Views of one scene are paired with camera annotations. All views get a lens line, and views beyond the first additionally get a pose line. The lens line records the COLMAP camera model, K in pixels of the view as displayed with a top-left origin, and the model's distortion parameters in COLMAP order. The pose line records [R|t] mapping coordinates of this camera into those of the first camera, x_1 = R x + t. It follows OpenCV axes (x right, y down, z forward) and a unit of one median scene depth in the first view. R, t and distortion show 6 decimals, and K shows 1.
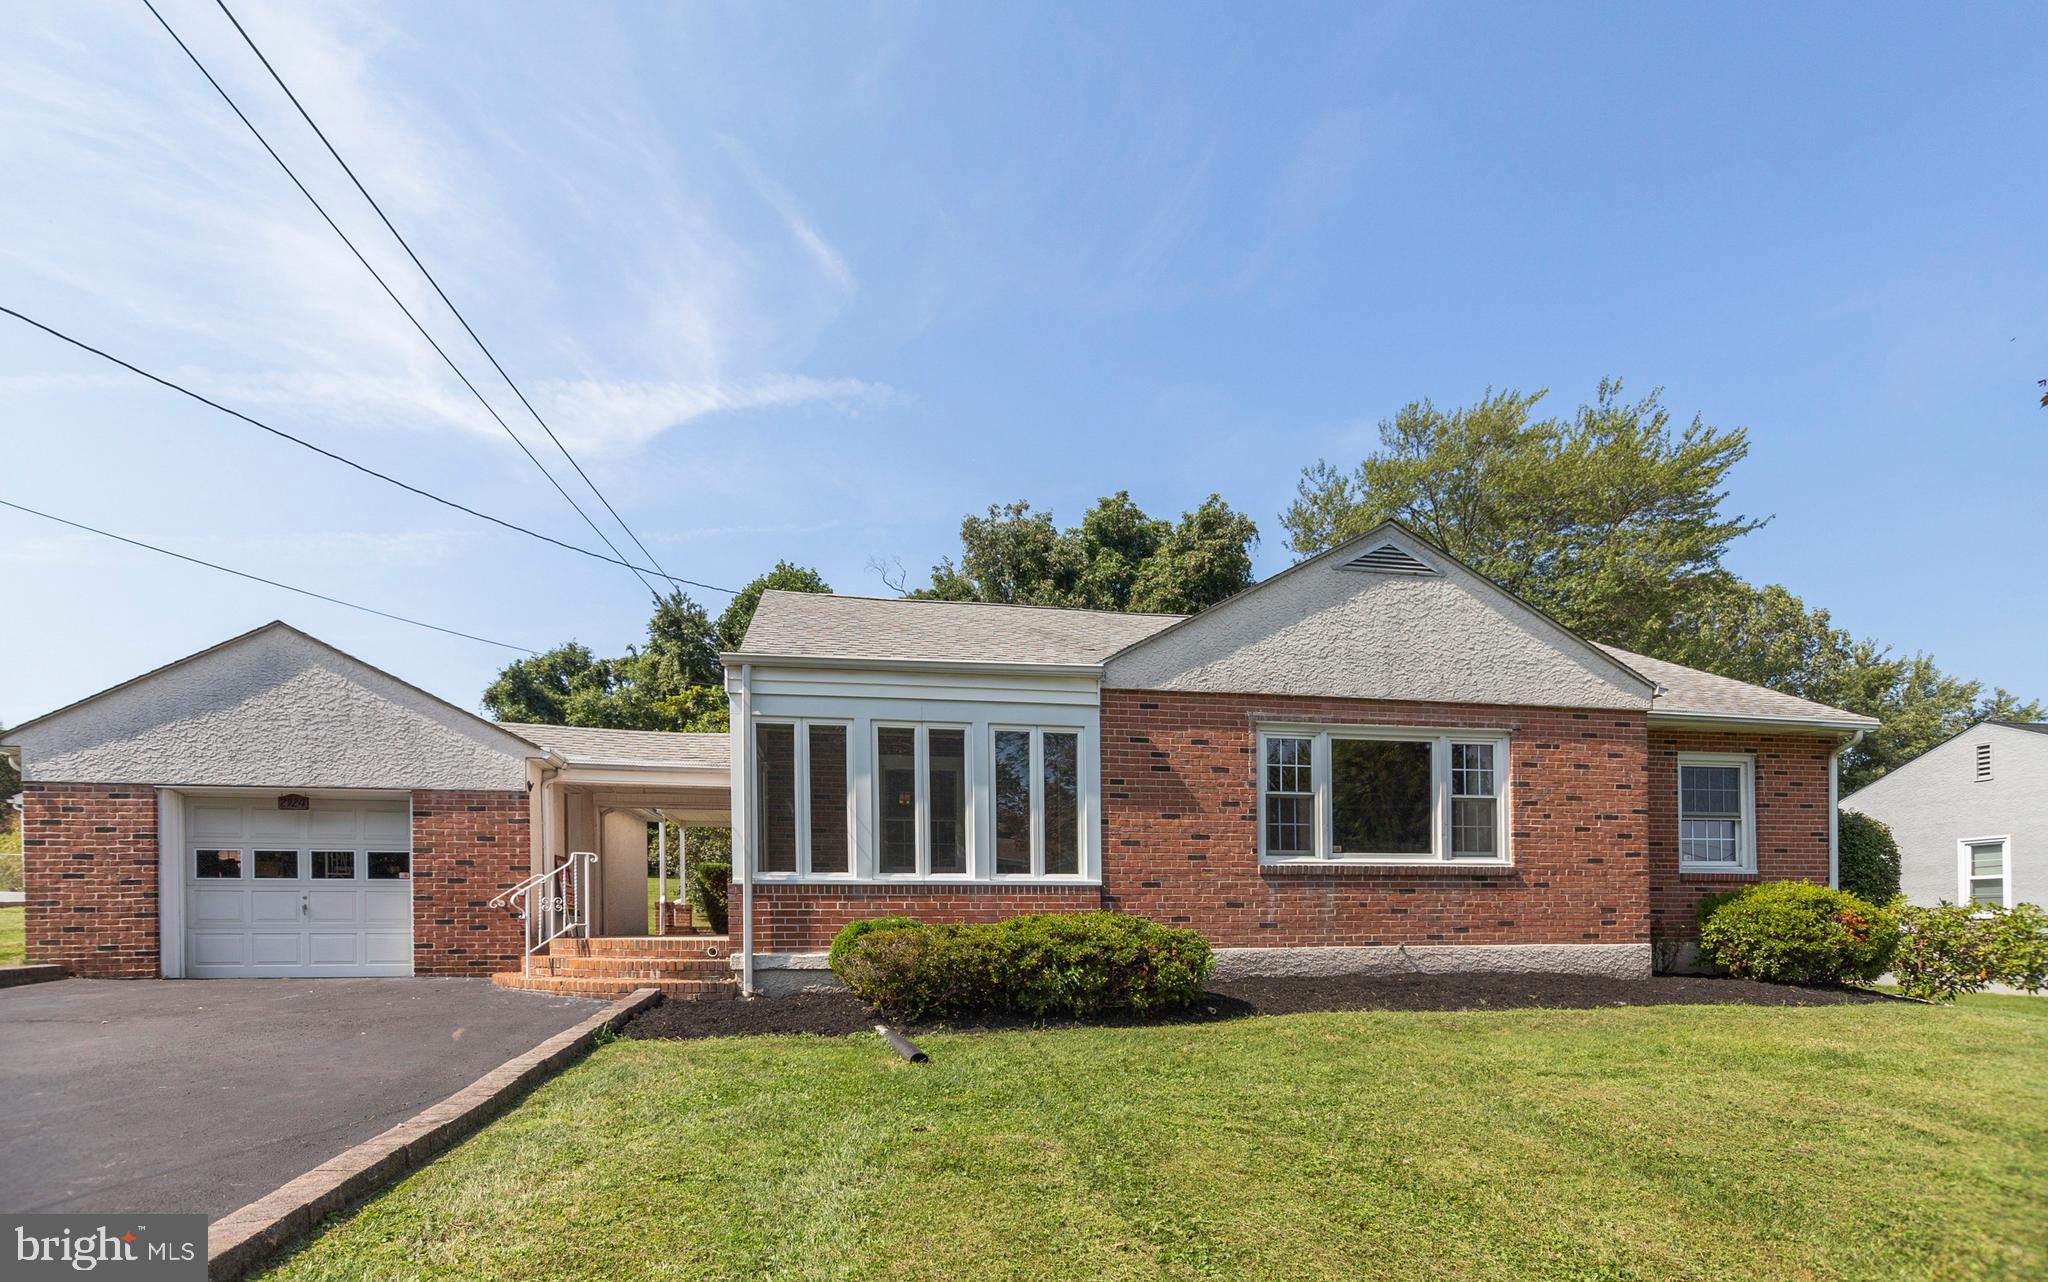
lens RADIAL K [[983.3, 0, 1022.2], [0, 983.3, 906.6], [0, 0, 1]] dist [-0.000863, 0.000326]
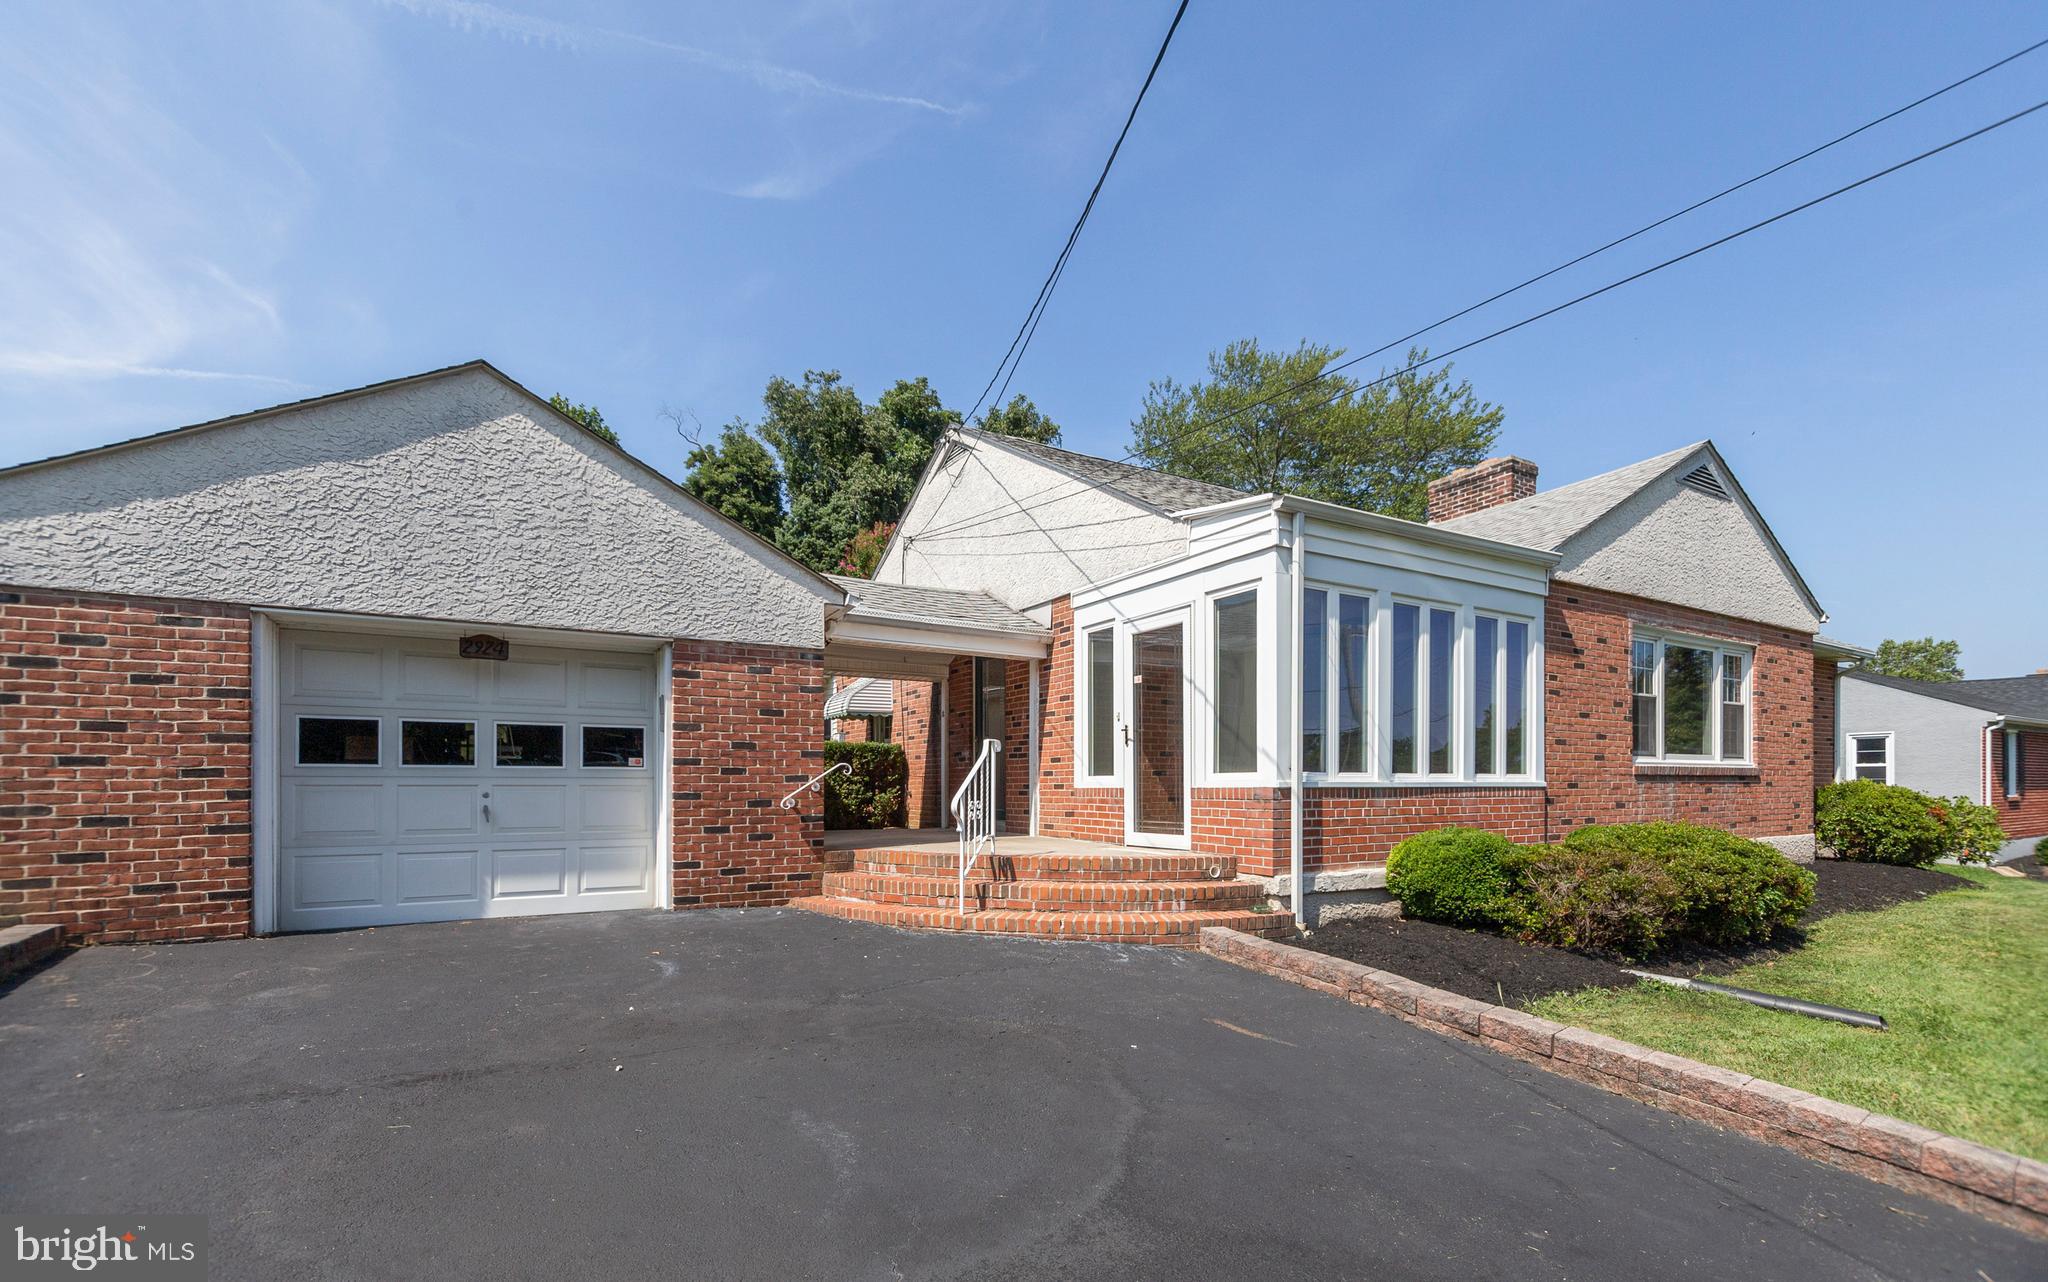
lens RADIAL K [[898.0, 0, 1023.6], [0, 898.0, 767.9], [0, 0, 1]] dist [-0.002730, -0.000332]
pose [[0.937413, 0.009446, 0.348092, -0.634271], [-0.009212, 0.999955, -0.002329, -0.030440], [-0.348099, -0.001023, 0.937457, 0.340239]]
